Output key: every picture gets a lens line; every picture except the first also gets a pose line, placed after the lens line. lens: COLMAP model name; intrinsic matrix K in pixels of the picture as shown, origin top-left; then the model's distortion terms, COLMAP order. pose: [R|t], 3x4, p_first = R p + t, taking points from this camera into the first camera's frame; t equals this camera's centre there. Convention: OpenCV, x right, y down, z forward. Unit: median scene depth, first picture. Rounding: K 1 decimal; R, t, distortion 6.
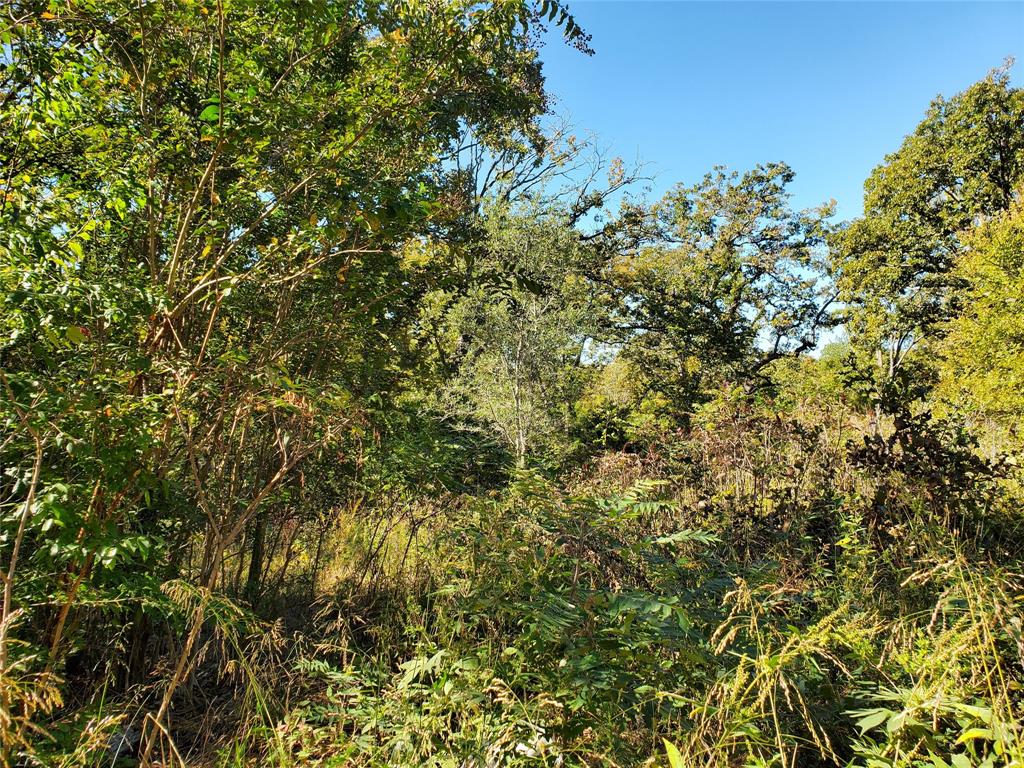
lens RADIAL K [[797.0, 0, 518.7], [0, 797.0, 373.3], [0, 0, 1]] dist [0.015726, -0.004323]
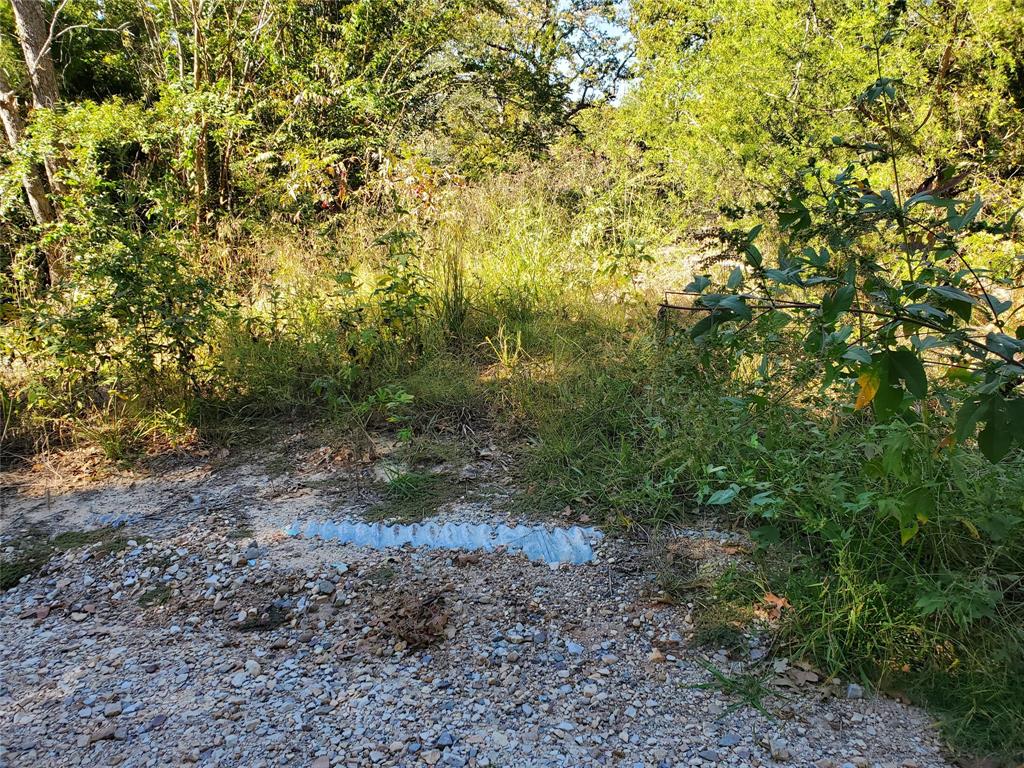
lens RADIAL K [[797.0, 0, 505.4], [0, 797.0, 389.0], [0, 0, 1]] dist [0.015726, -0.004323]
pose [[0.974152, -0.054557, 0.219206, -0.149668], [-0.020166, 0.945518, 0.324943, -0.015382], [-0.224991, -0.320965, 0.919979, -0.409660]]
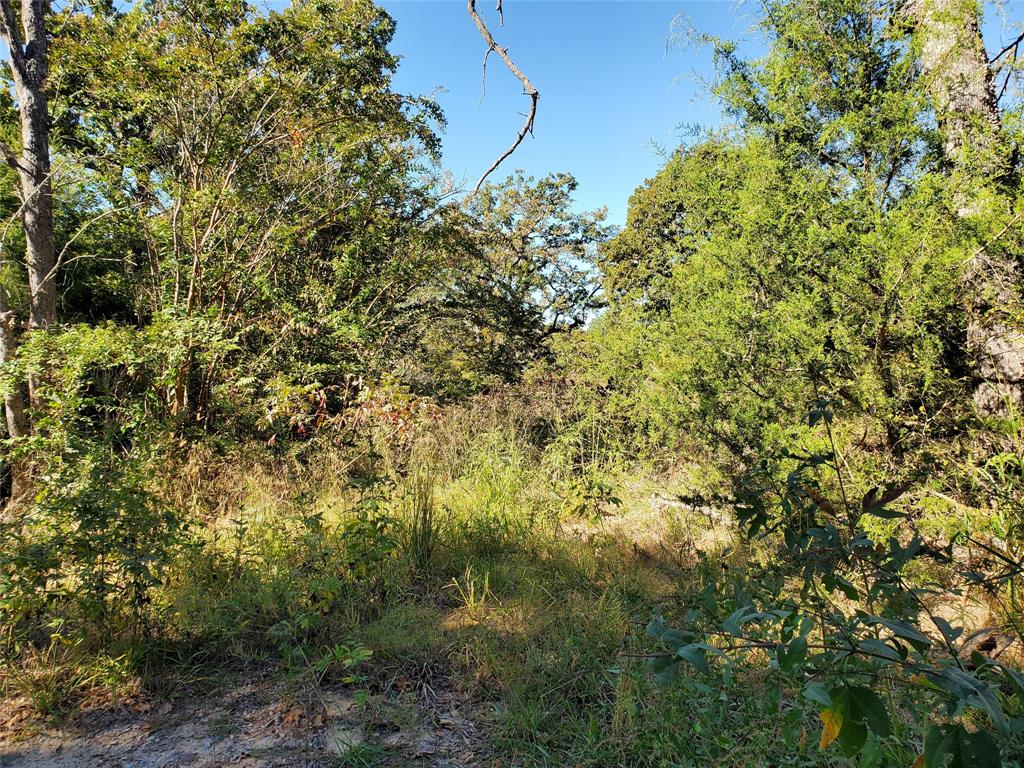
lens RADIAL K [[797.0, 0, 506.3], [0, 797.0, 377.5], [0, 0, 1]] dist [0.015726, -0.004323]
pose [[0.965272, 0.041681, 0.257900, -0.149973], [-0.057722, 0.996820, 0.054938, -0.024911], [-0.254789, -0.067917, 0.964609, -0.410418]]
